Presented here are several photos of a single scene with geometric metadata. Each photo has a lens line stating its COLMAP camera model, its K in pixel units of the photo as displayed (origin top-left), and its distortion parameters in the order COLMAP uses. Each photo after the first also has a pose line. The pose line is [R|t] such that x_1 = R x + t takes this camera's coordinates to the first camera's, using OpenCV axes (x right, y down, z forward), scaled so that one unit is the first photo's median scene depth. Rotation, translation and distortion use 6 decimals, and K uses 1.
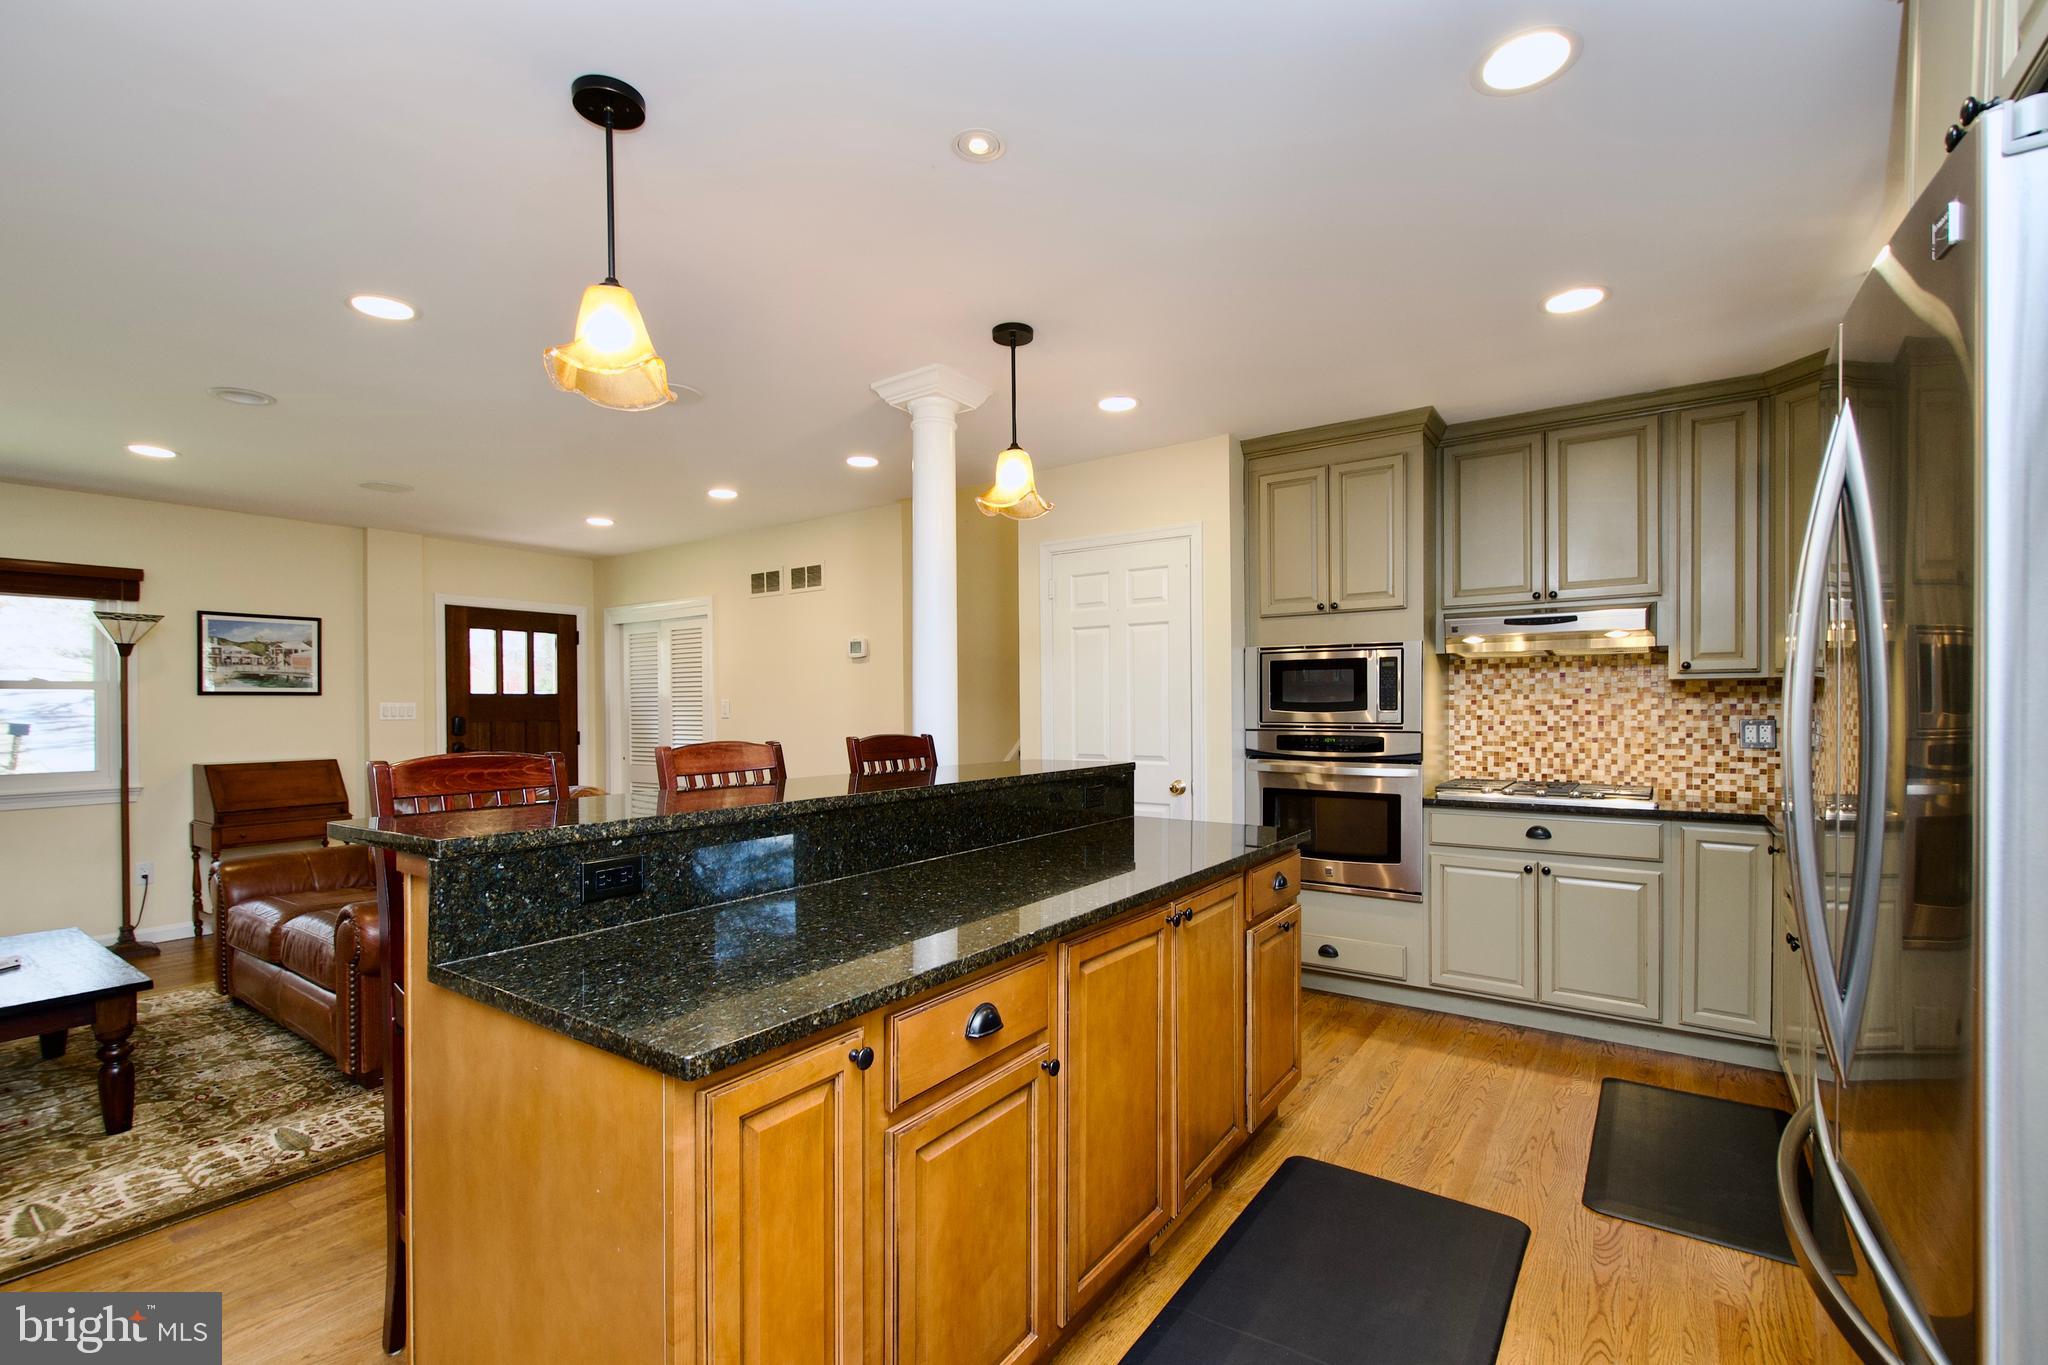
lens RADIAL K [[898.6, 0, 1039.2], [0, 898.6, 709.8], [0, 0, 1]] dist [0.007494, -0.005355]
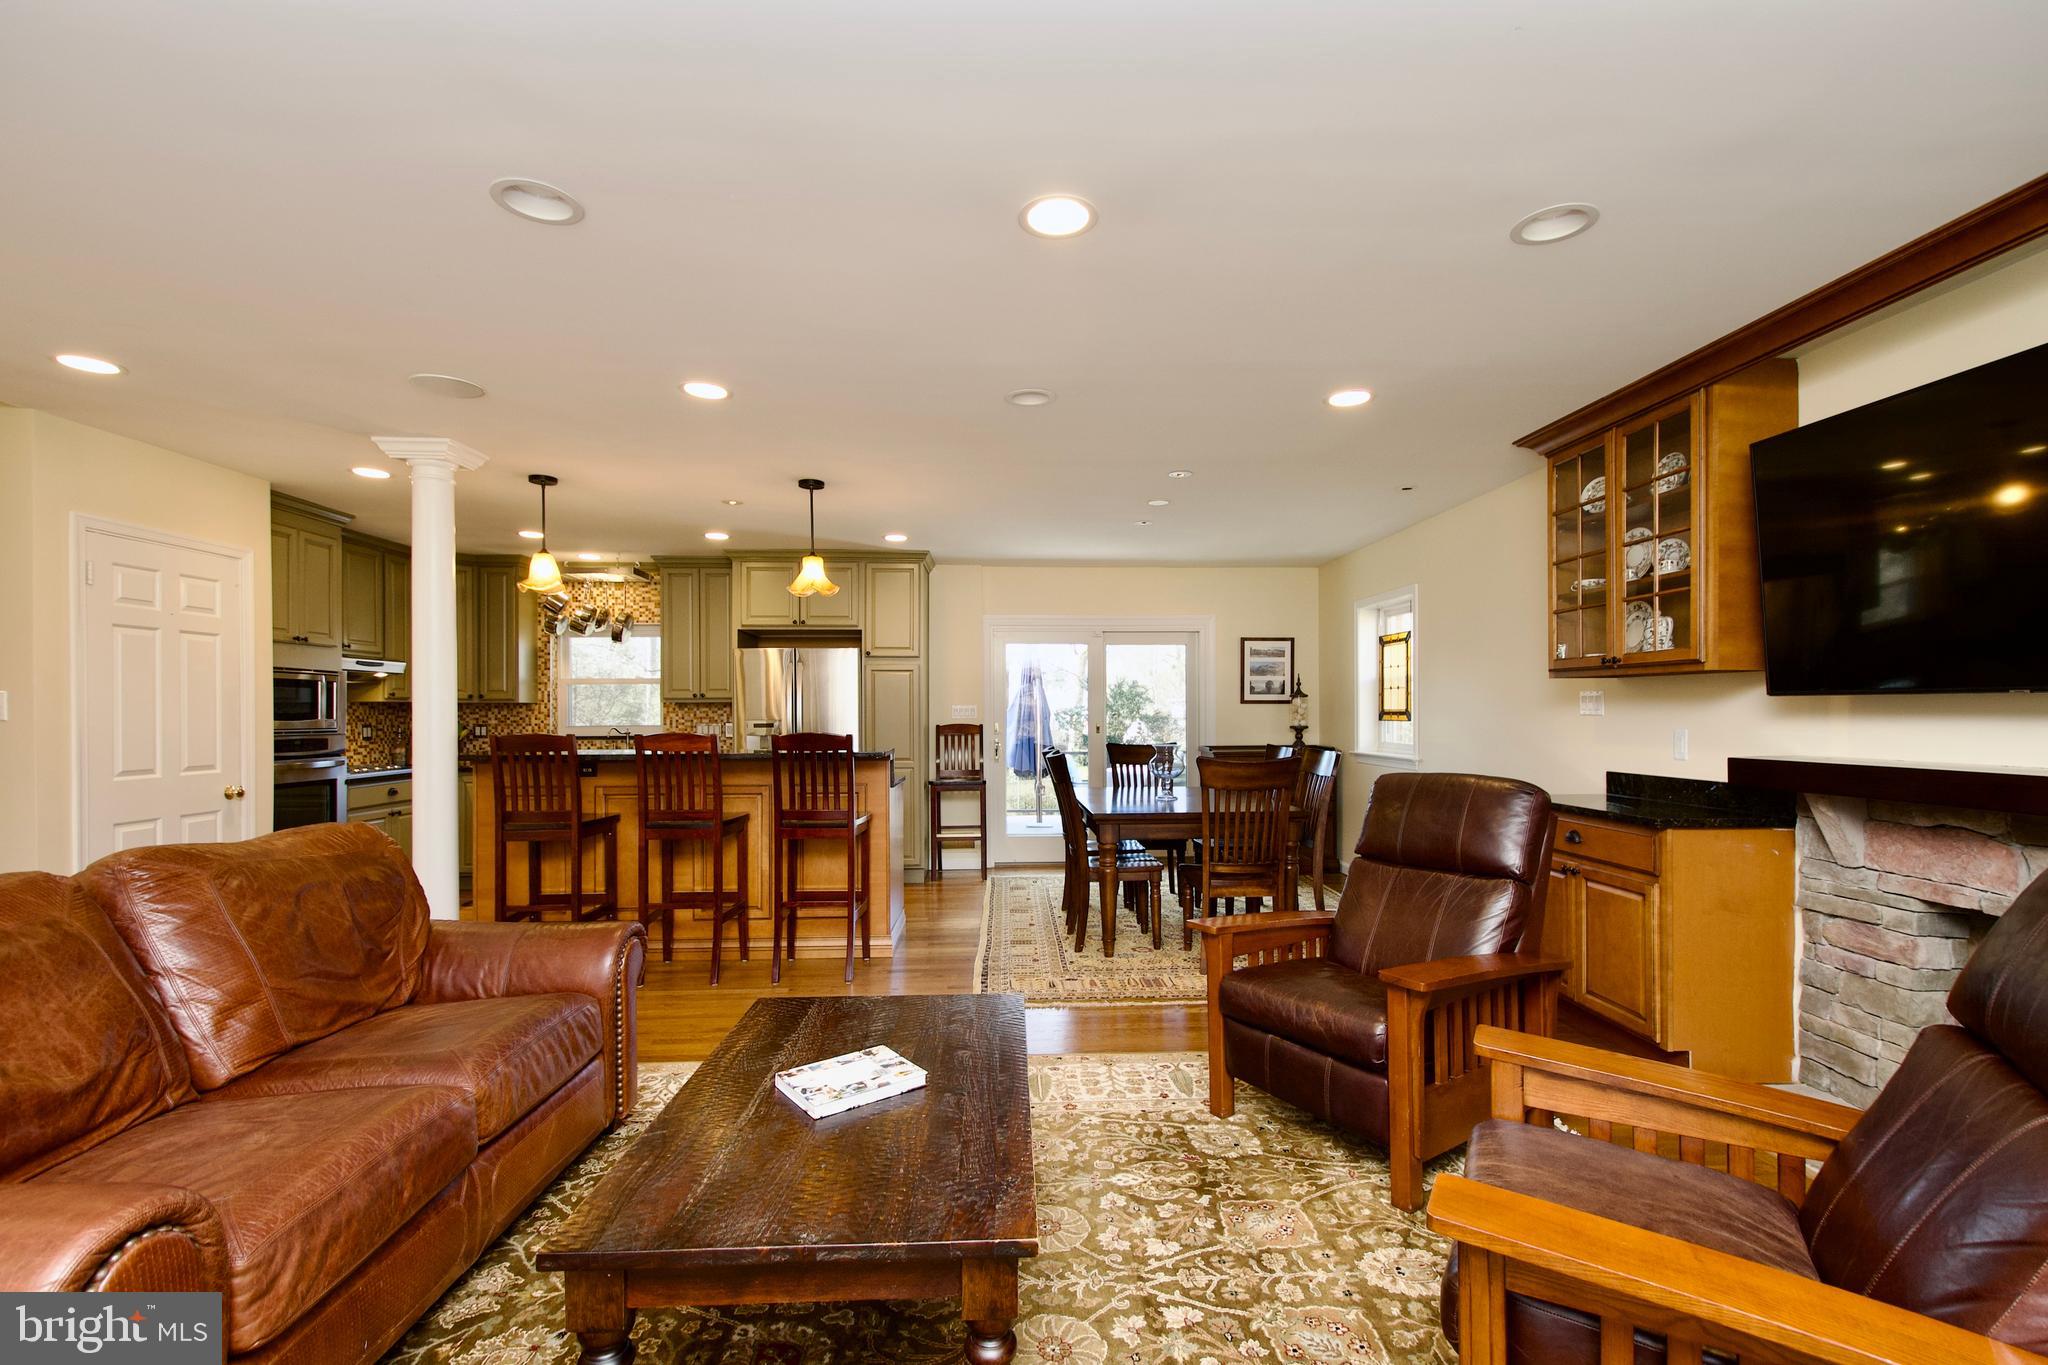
lens RADIAL K [[898.6, 0, 1039.0], [0, 898.6, 708.8], [0, 0, 1]] dist [0.007494, -0.005355]
pose [[-0.606069, 0.011725, 0.795325, -1.354712], [0.012670, 0.999907, -0.005086, 0.005486], [-0.795311, 0.006994, -0.606161, 0.949103]]
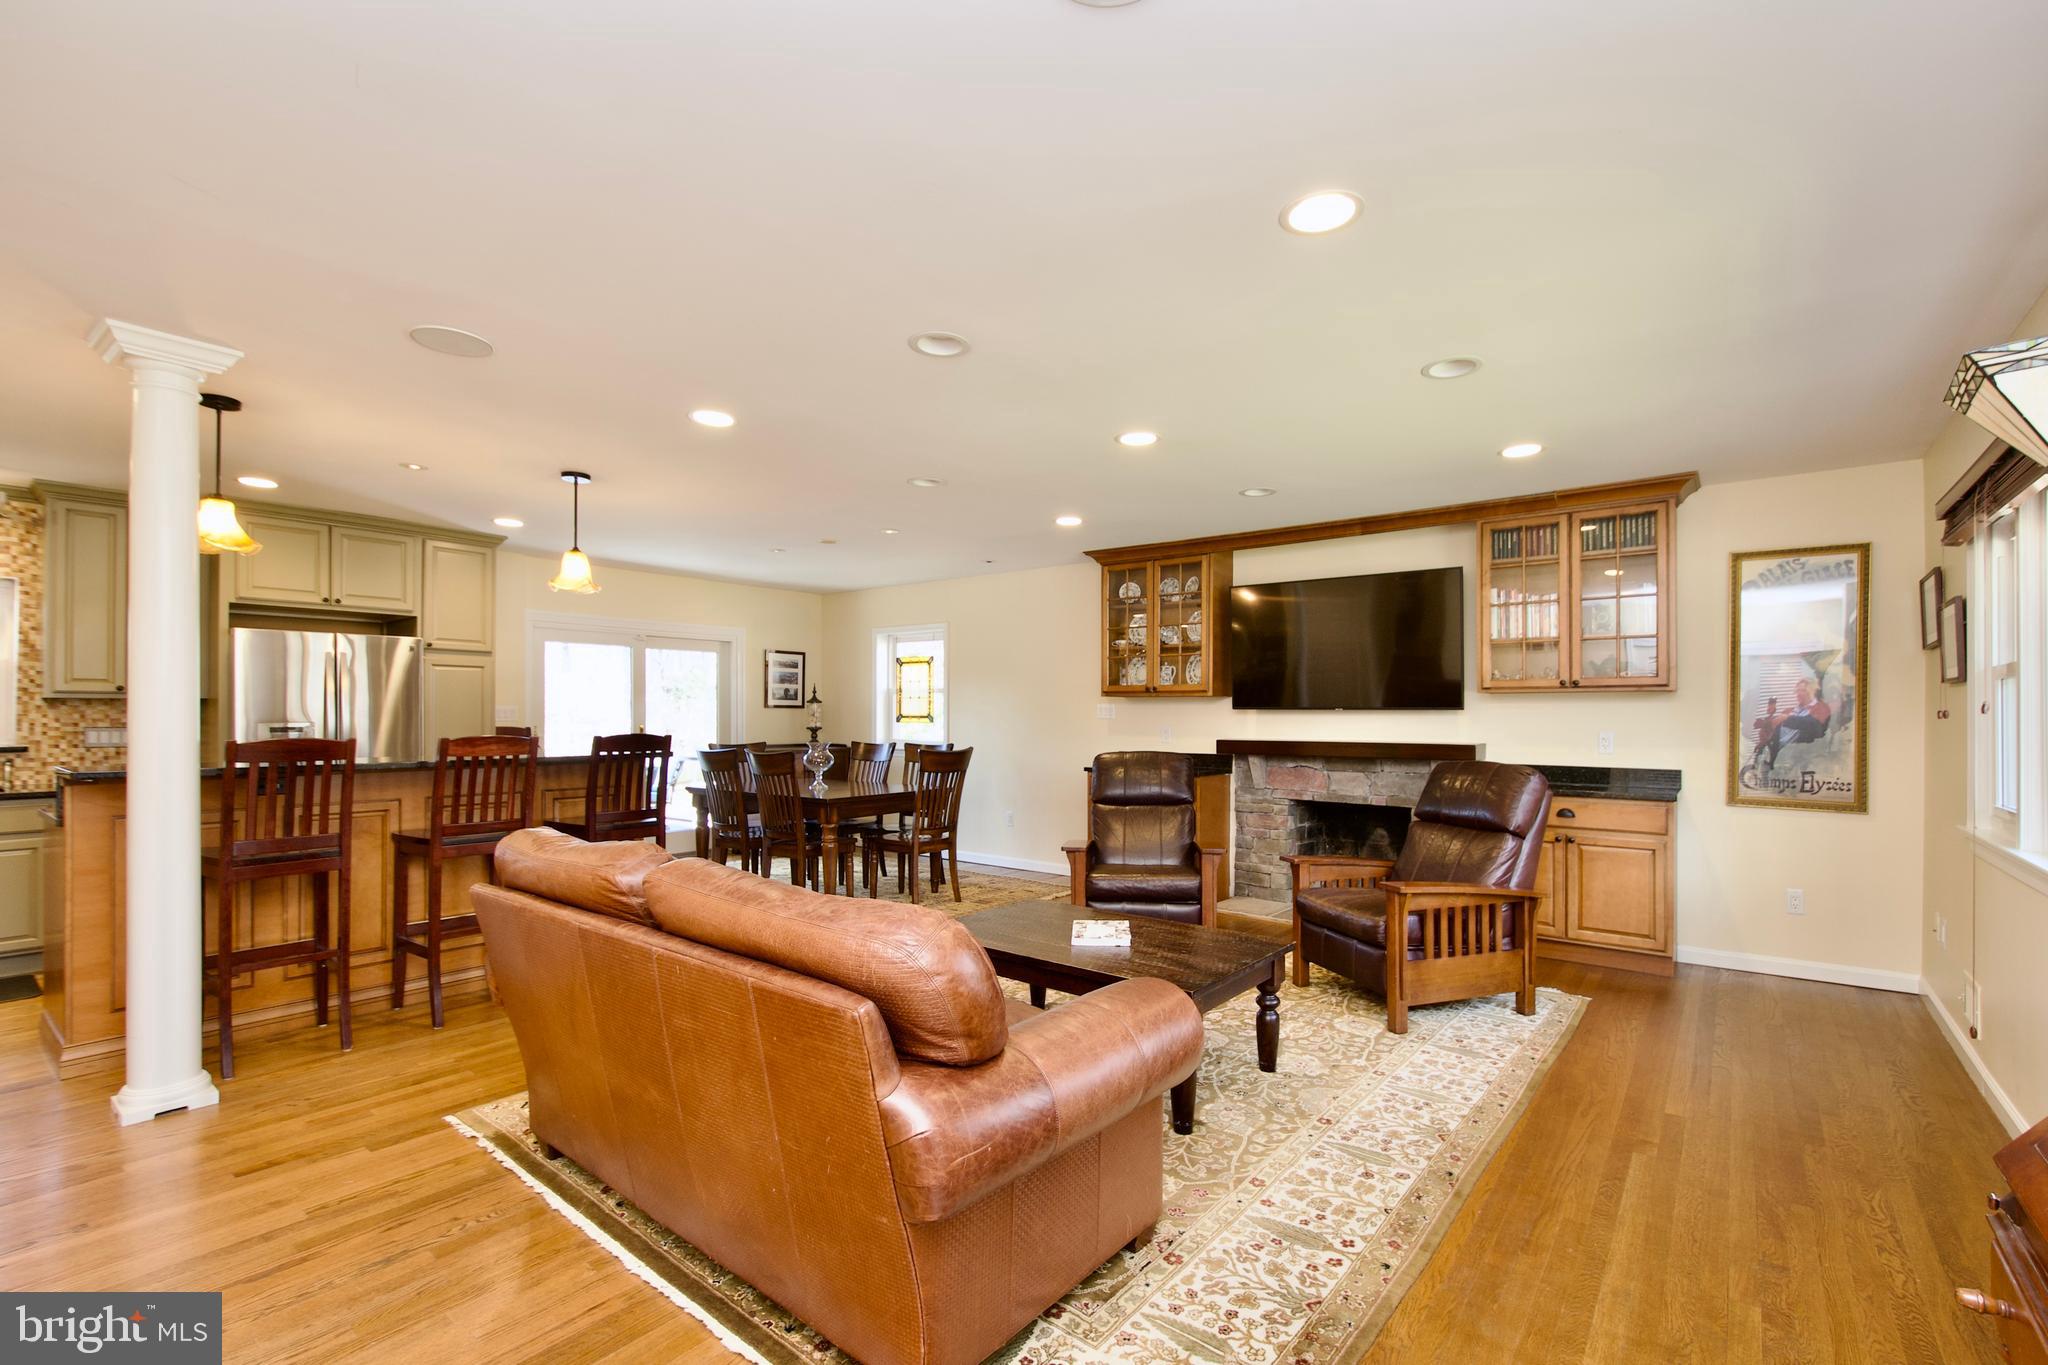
lens RADIAL K [[898.6, 0, 1039.4], [0, 898.6, 703.9], [0, 0, 1]] dist [0.007494, -0.005355]
pose [[-0.998223, 0.005758, 0.059318, -0.876468], [0.005349, 0.999961, -0.007044, -0.001249], [-0.059356, -0.006714, -0.998214, 1.585907]]
